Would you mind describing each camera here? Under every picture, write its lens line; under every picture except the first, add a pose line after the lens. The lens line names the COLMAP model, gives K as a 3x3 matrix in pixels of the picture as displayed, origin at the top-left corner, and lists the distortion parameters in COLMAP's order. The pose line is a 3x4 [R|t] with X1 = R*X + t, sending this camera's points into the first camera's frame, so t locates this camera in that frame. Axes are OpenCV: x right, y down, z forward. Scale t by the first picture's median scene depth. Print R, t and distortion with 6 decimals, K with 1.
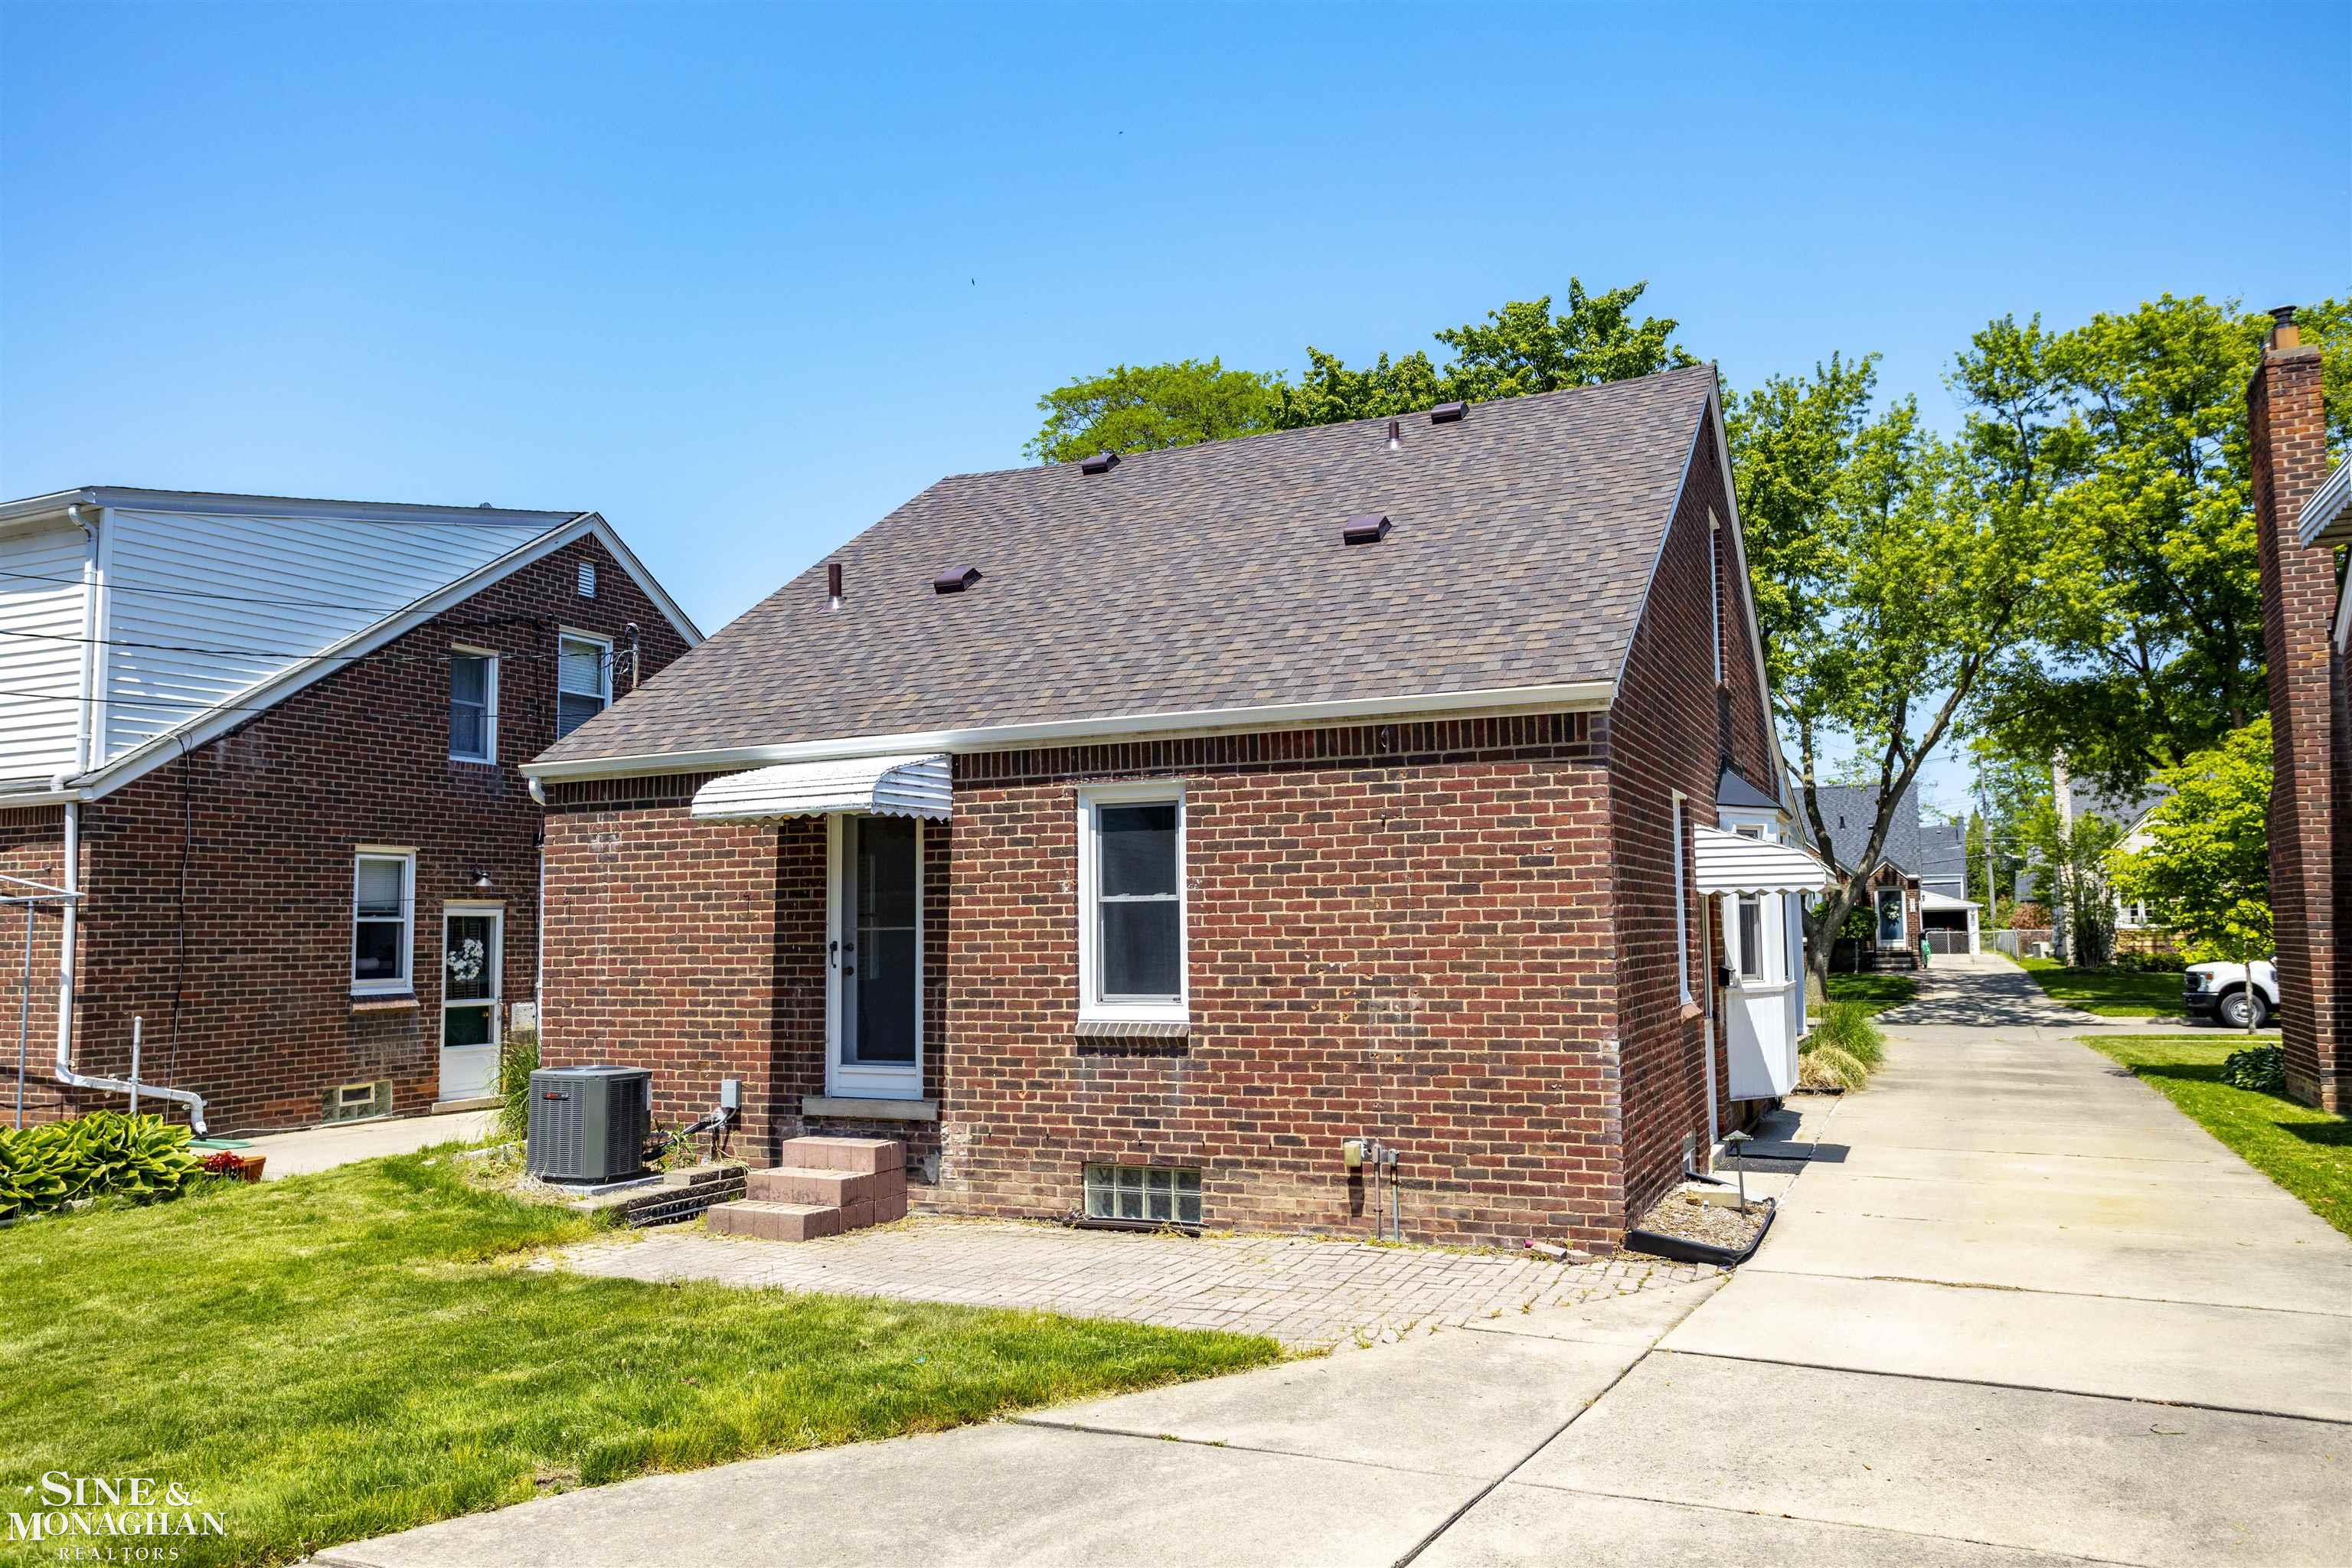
lens RADIAL K [[1625.3, 0, 1176.0], [0, 1625.3, 784.0], [0, 0, 1]] dist [0.002331, 0.000897]
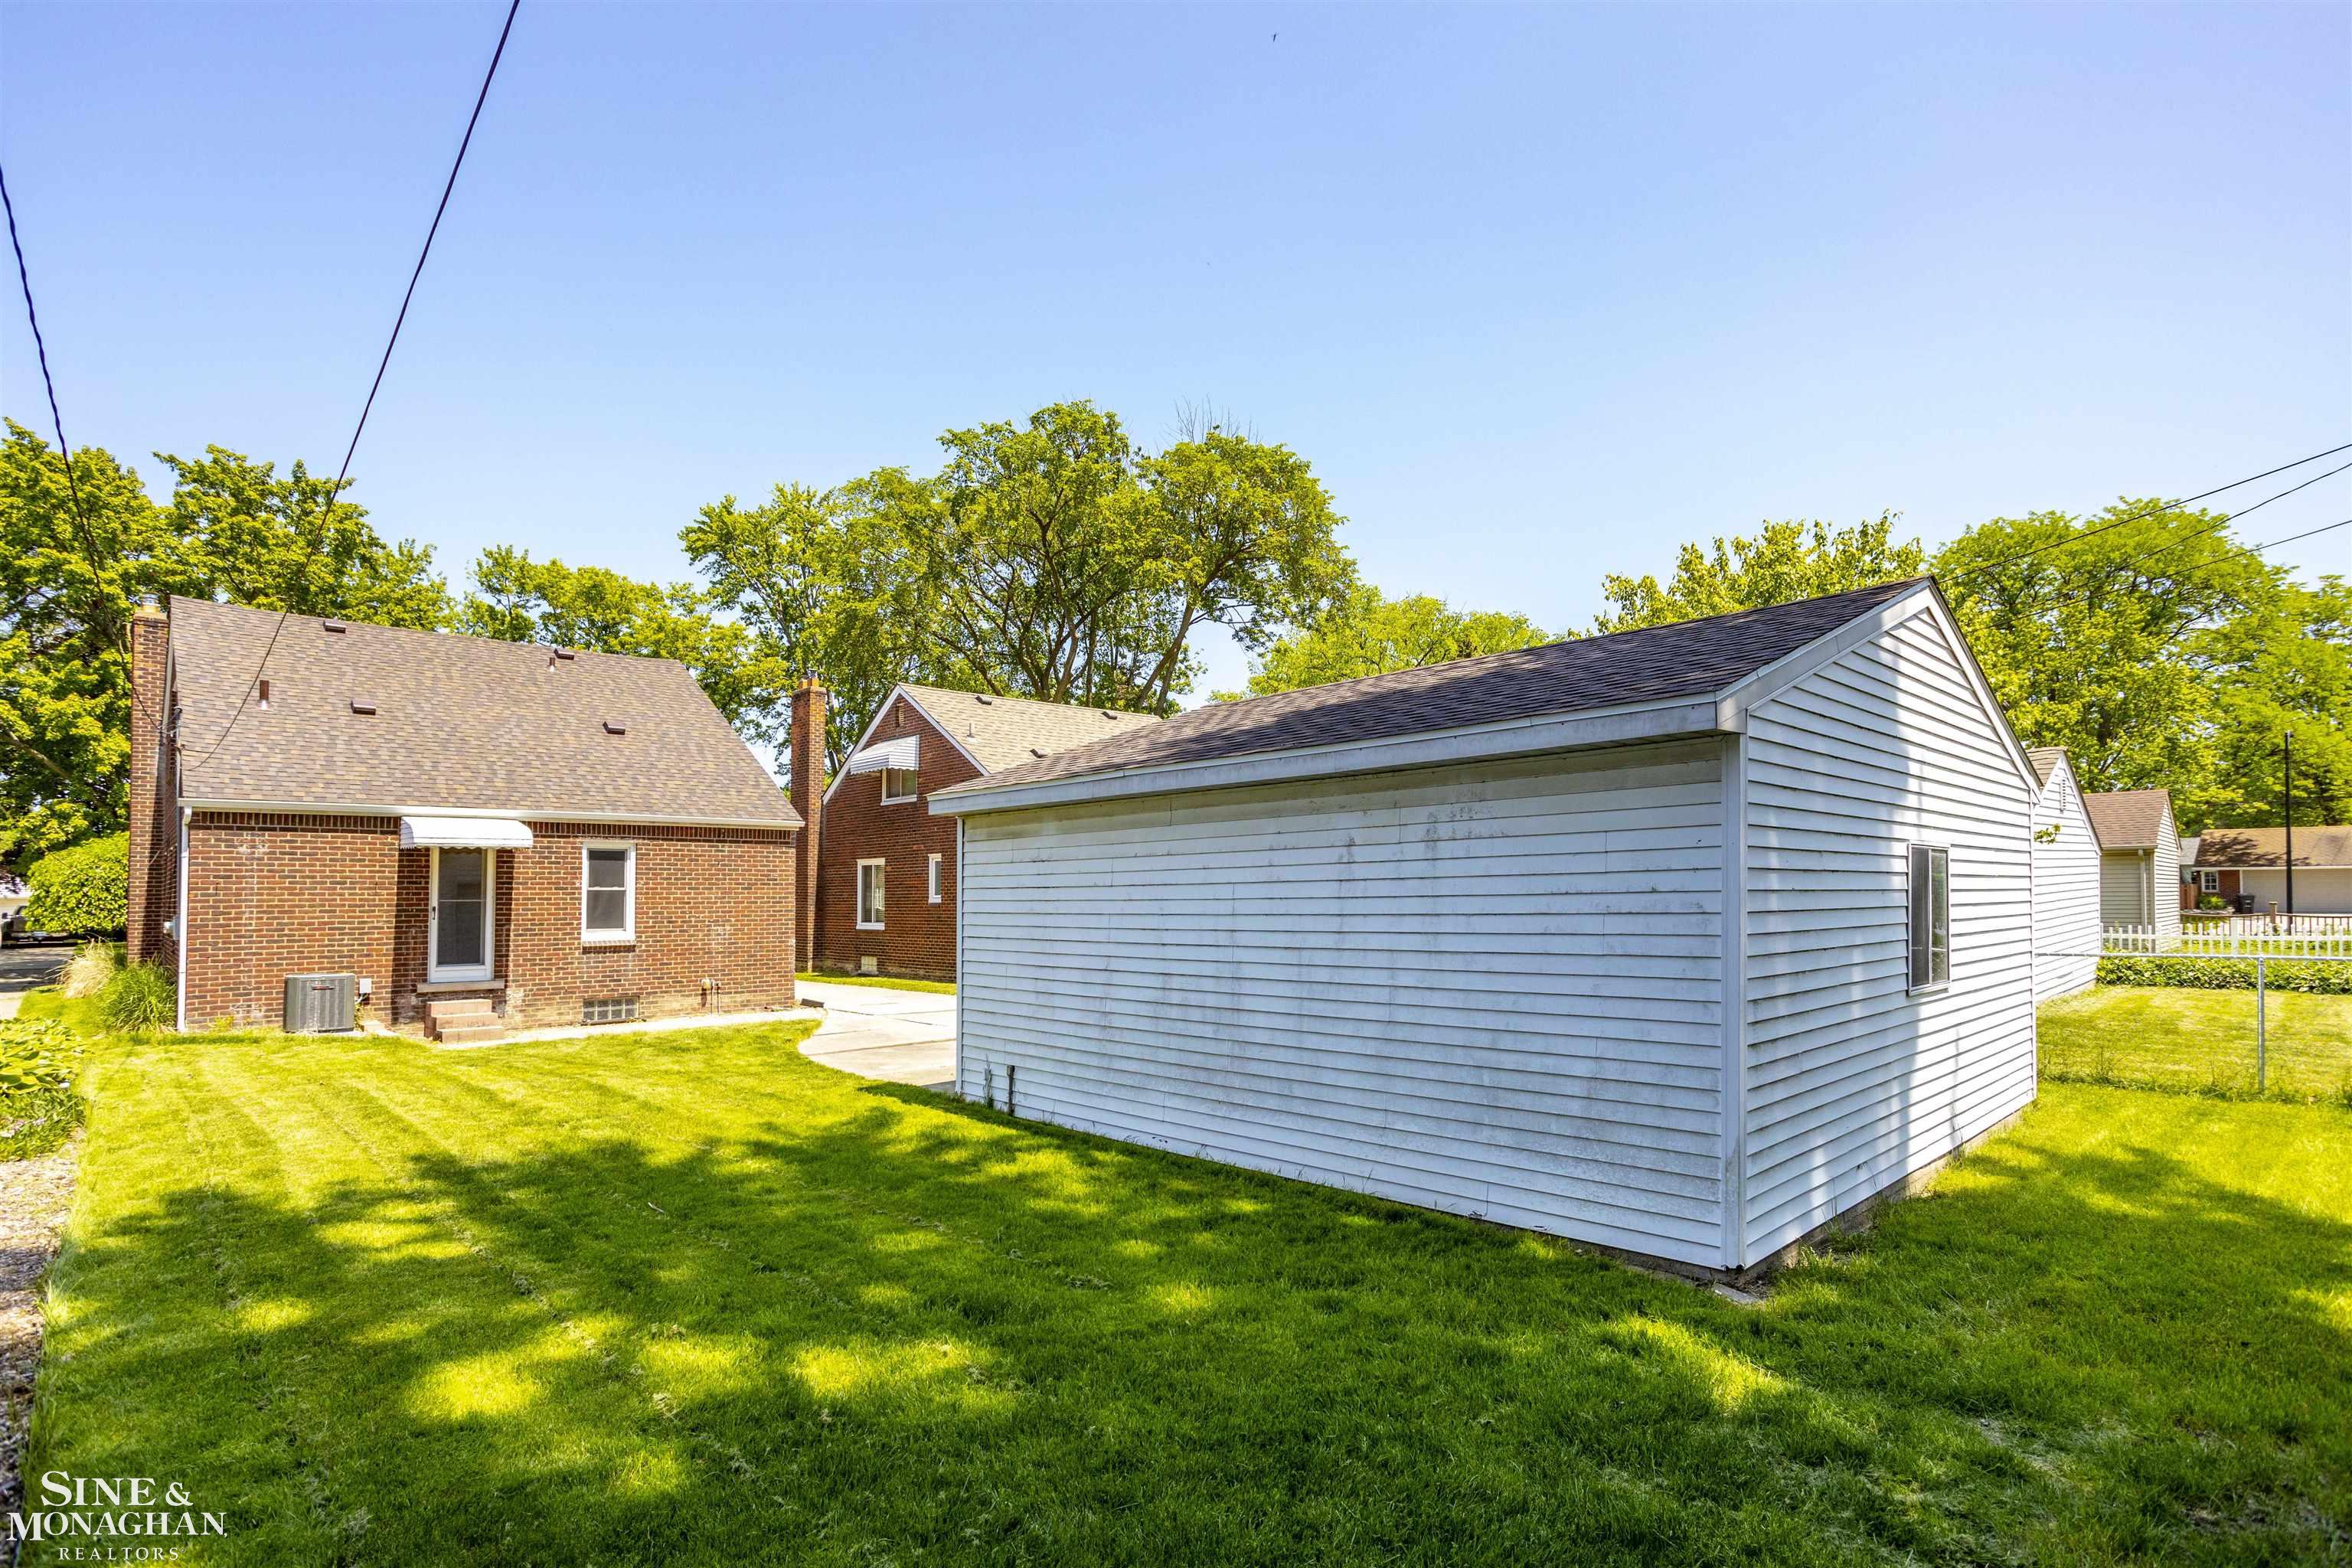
lens RADIAL K [[1159.2, 0, 1178.5], [0, 1159.2, 837.0], [0, 0, 1]] dist [0.000073, 0.000207]
pose [[0.385494, 0.062343, 0.920602, -1.250041], [-0.076532, 0.996437, -0.035432, -0.009694], [-0.919531, -0.056797, 0.388892, -0.428271]]
